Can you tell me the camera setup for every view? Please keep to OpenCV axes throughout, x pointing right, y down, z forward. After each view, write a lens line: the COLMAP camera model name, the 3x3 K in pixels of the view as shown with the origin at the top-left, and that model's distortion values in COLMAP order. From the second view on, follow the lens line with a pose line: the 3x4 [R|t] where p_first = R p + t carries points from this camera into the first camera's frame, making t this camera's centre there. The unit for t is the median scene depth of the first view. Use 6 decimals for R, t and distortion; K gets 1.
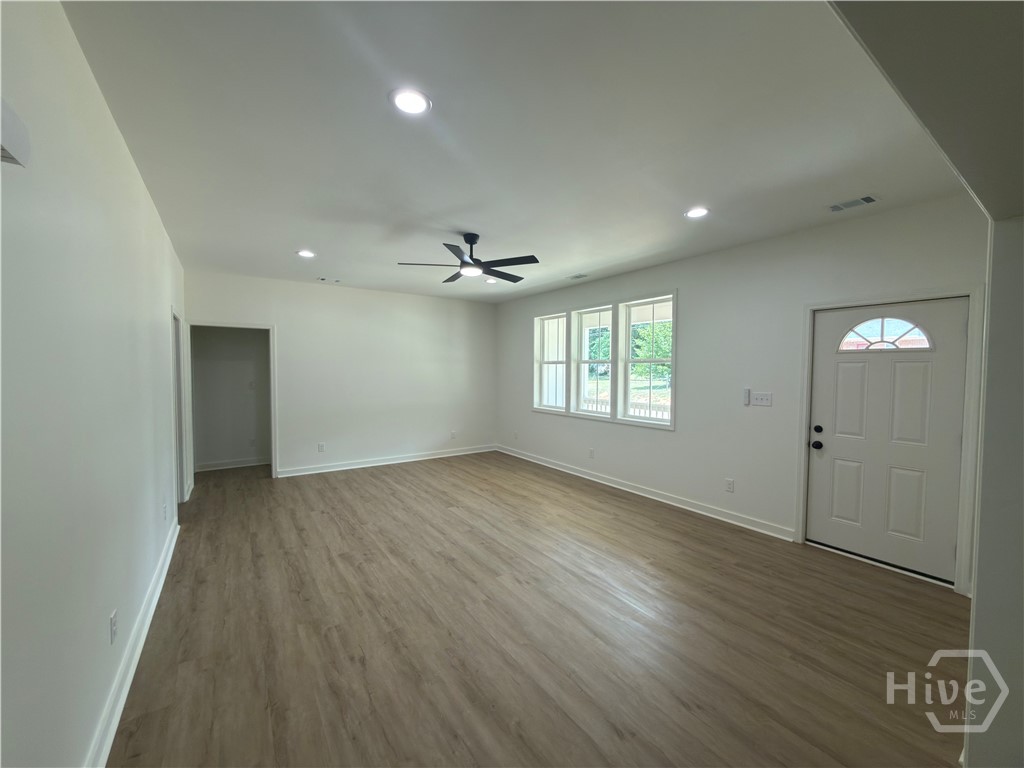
lens RADIAL K [[407.3, 0, 512.0], [0, 407.3, 384.0], [0, 0, 1]] dist [-0.000012, -0.000058]
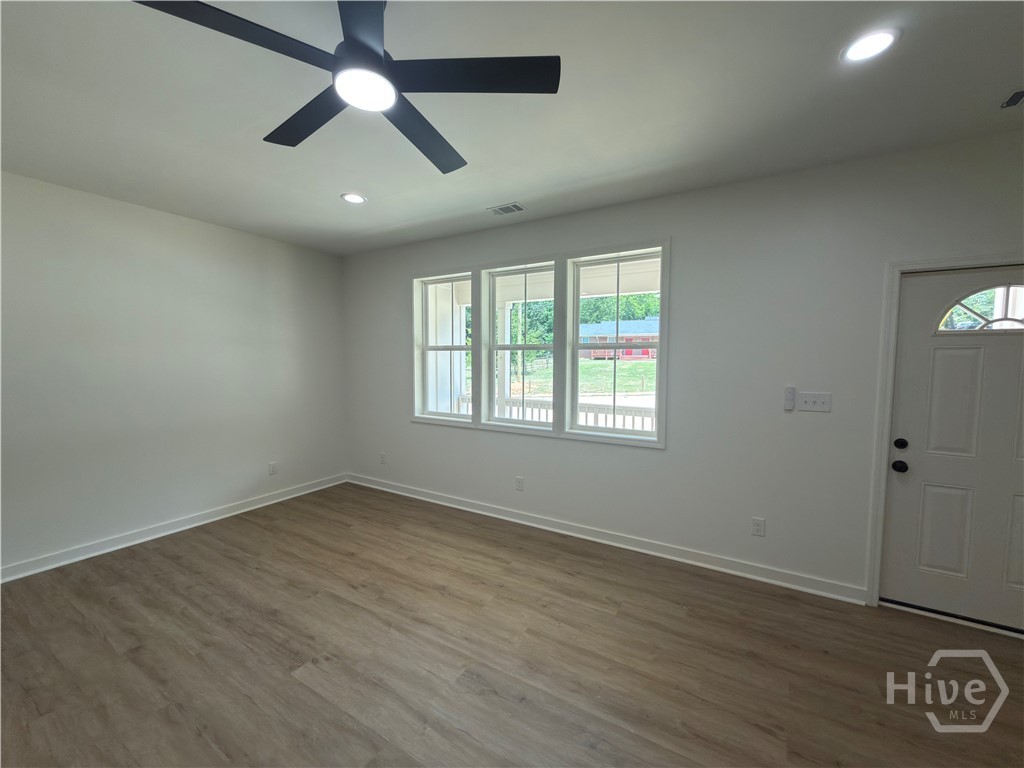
lens RADIAL K [[407.3, 0, 512.0], [0, 407.3, 384.0], [0, 0, 1]] dist [-0.000012, -0.000058]
pose [[0.908363, -0.025197, 0.417423, -0.100975], [0.014293, 0.999471, 0.029227, -0.015200], [-0.417938, -0.020583, 0.908242, 0.438259]]
